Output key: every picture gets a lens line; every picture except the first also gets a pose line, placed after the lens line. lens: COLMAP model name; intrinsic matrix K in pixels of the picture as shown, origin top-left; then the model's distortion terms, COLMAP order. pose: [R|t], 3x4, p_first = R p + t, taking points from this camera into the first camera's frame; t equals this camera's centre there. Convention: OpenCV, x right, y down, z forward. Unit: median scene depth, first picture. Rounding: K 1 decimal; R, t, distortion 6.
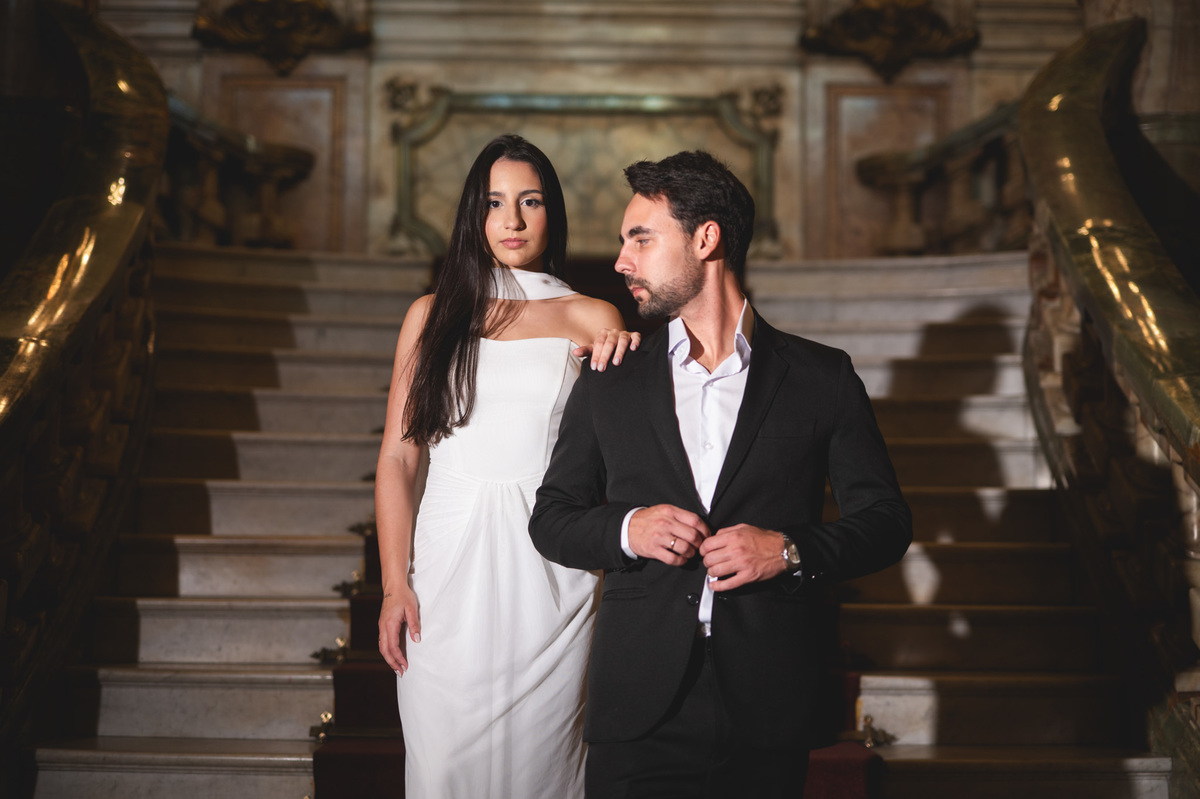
lens RADIAL K [[1781.9, 0, 567.5], [0, 1781.9, 431.9], [0, 0, 1]] dist [-0.008943, 0.000000]
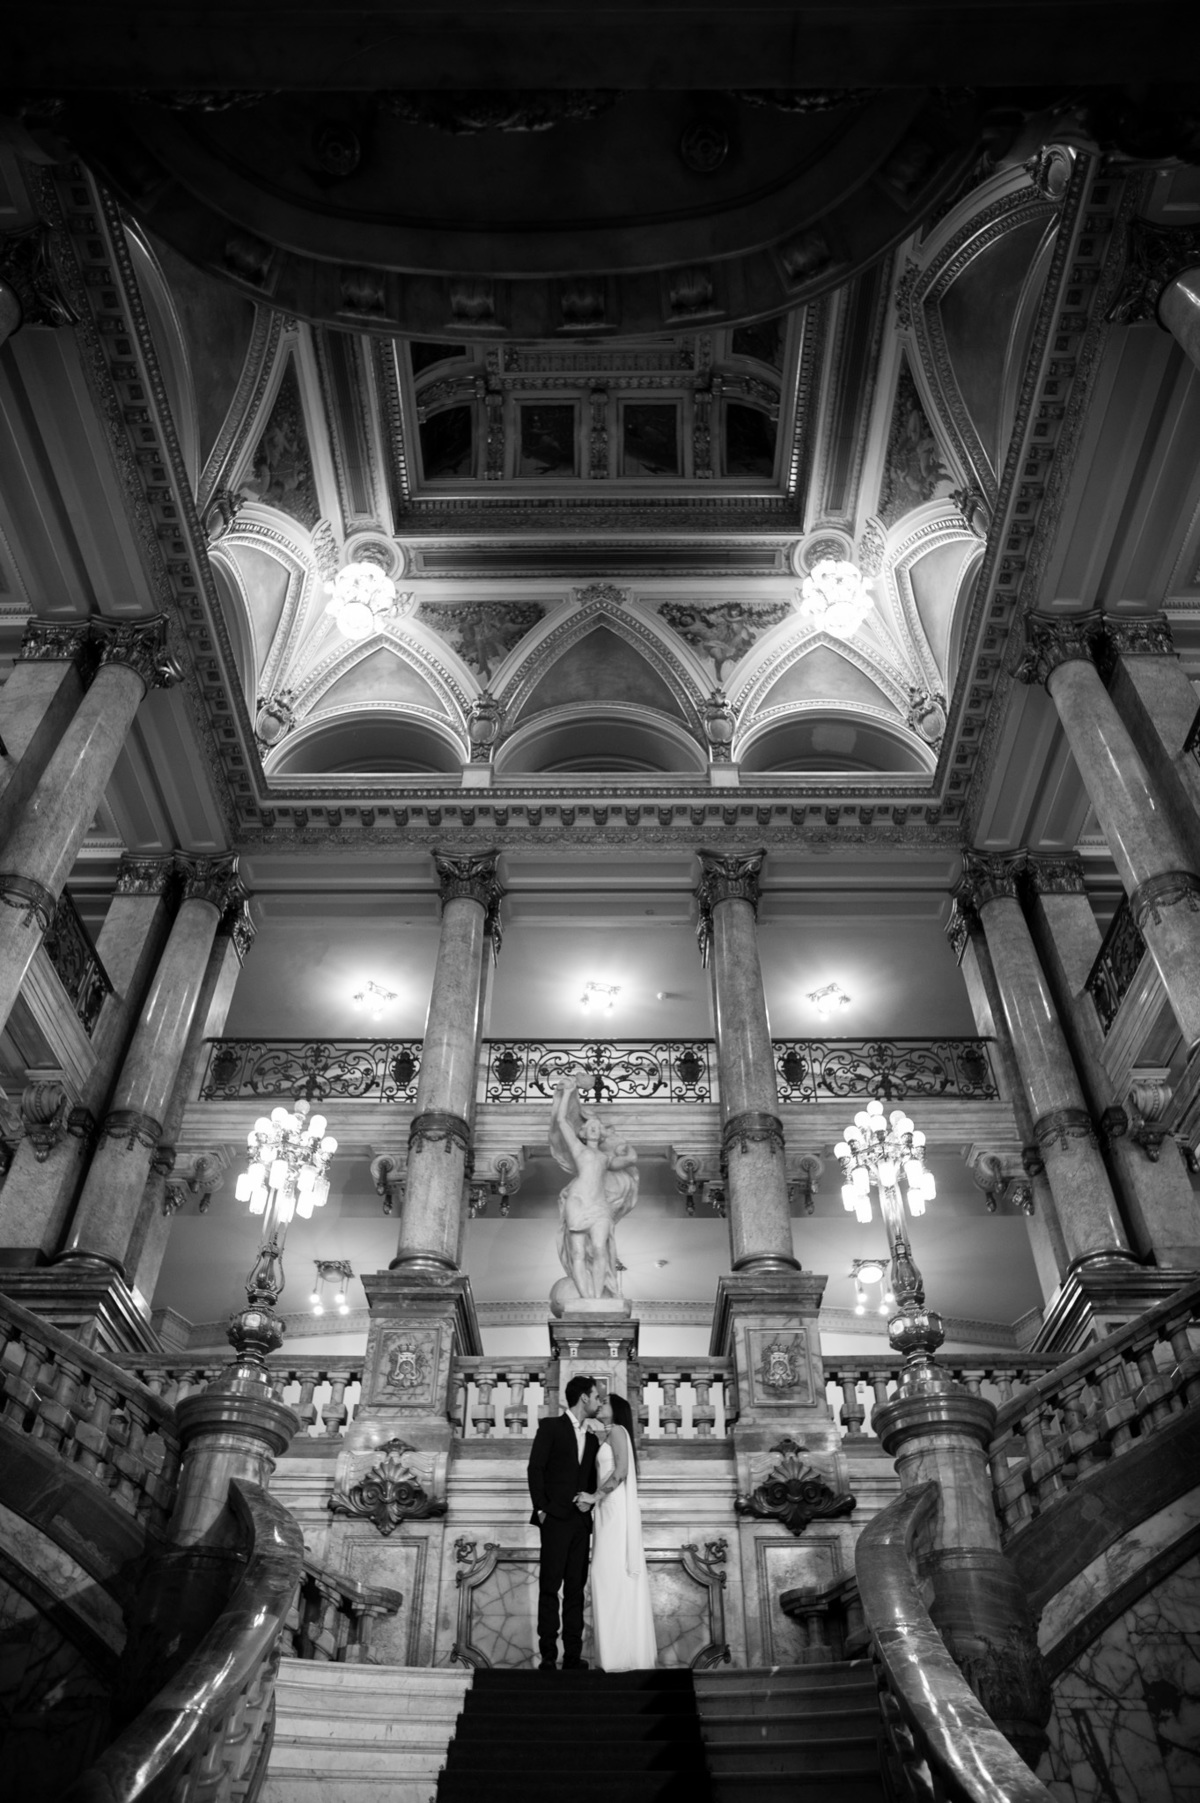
lens RADIAL K [[1266.7, 0, 604.5], [0, 1266.7, 894.6], [0, 0, 1]] dist [-0.043046, 0.043458]
pose [[0.999824, -0.017839, -0.005789, 0.037047], [0.010202, 0.776300, -0.630281, 0.044520], [0.015738, 0.630112, 0.776345, -0.140553]]
